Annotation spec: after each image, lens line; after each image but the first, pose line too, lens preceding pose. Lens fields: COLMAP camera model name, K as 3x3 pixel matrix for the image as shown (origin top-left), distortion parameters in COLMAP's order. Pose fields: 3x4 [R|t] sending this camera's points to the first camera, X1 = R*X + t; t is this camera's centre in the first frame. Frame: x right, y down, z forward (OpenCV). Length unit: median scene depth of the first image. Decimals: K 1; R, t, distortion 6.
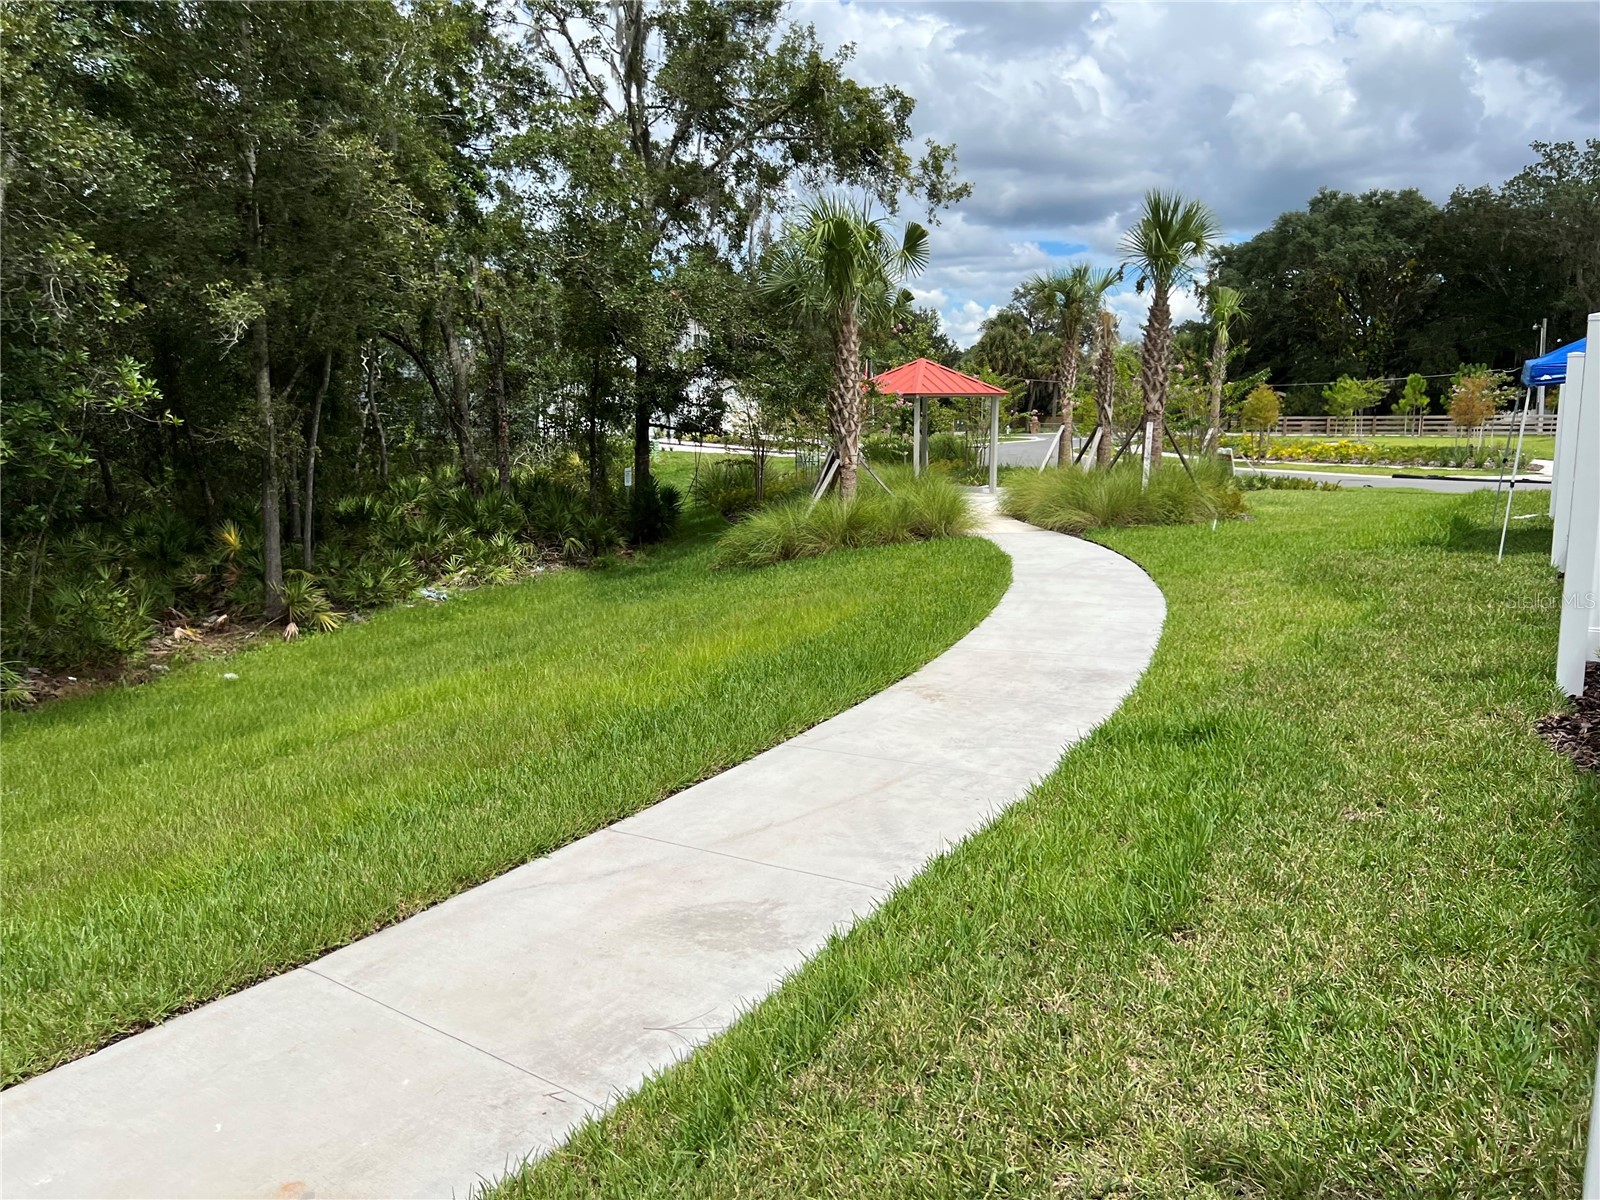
lens RADIAL K [[1218.1, 0, 792.1], [0, 1218.1, 595.7], [0, 0, 1]] dist [0.064619, -0.072804]
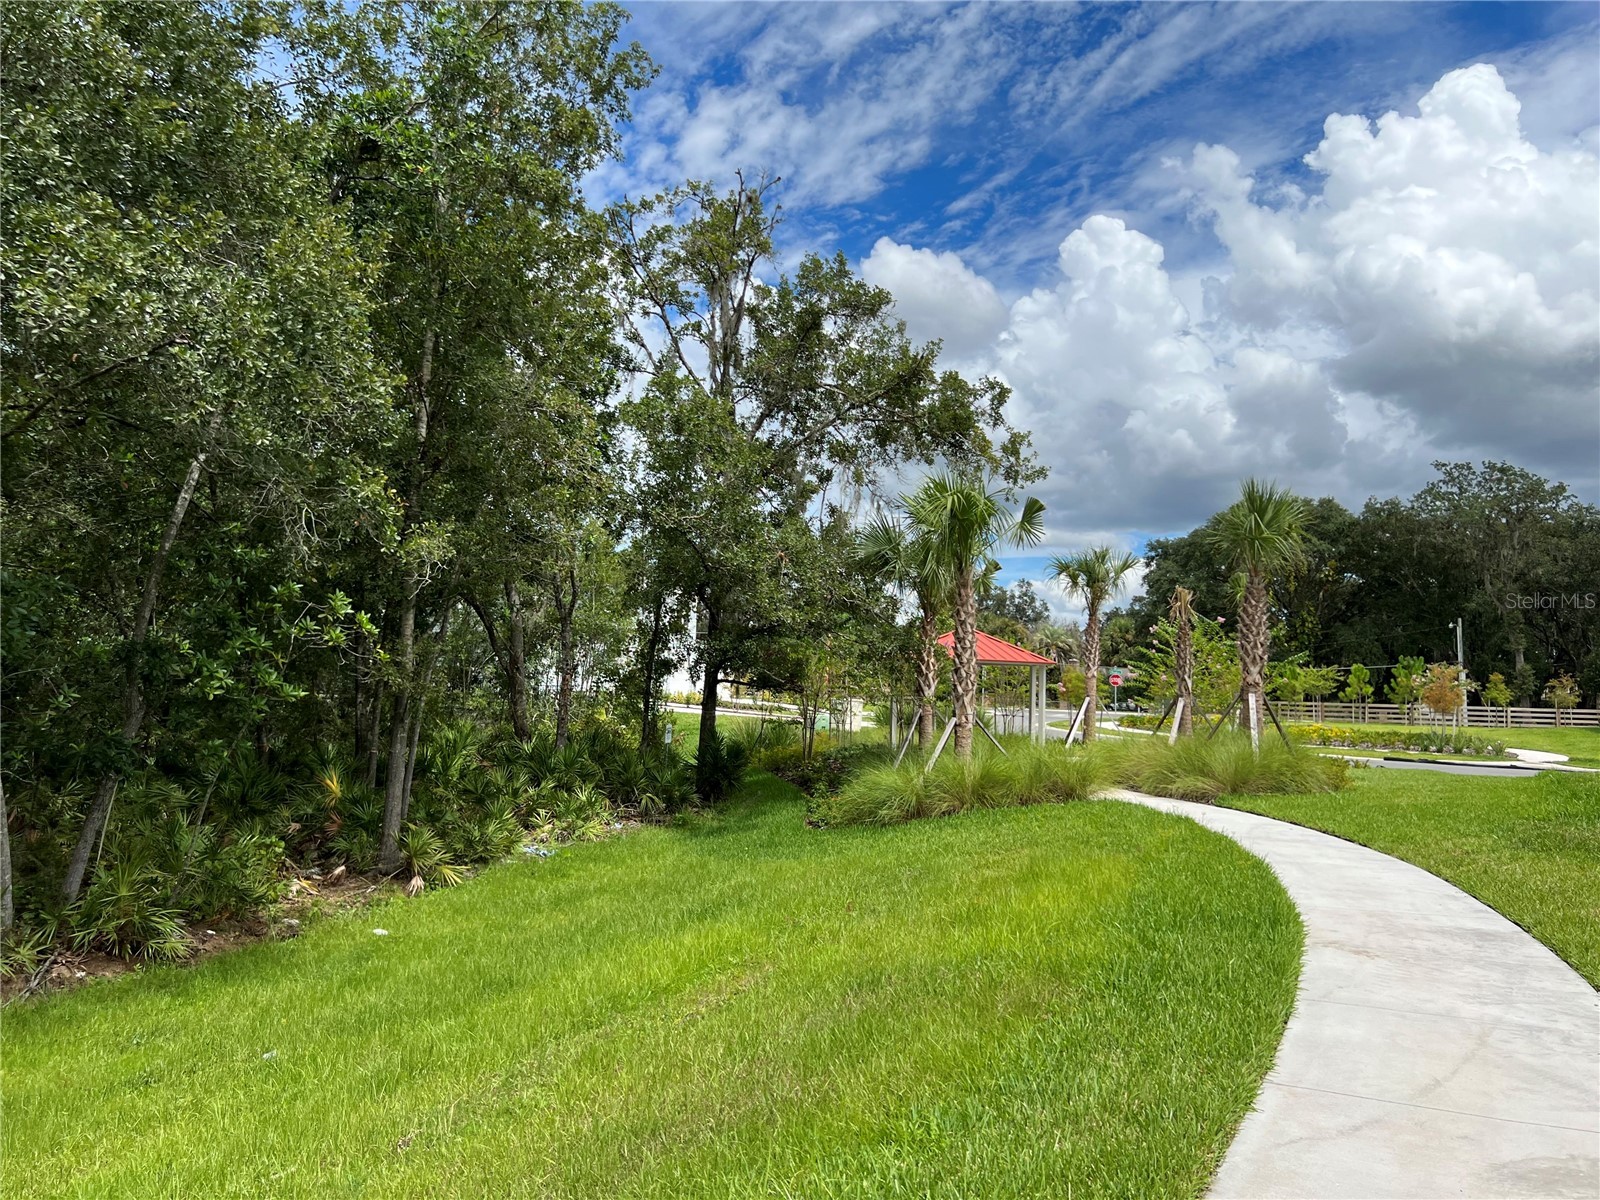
lens RADIAL K [[1218.1, 0, 807.5], [0, 1218.1, 596.3], [0, 0, 1]] dist [0.064619, -0.072804]
pose [[0.995737, 0.037612, 0.084222, -0.138255], [-0.018225, 0.975311, -0.220082, 0.010455], [-0.090420, 0.217609, 0.971839, 0.010683]]
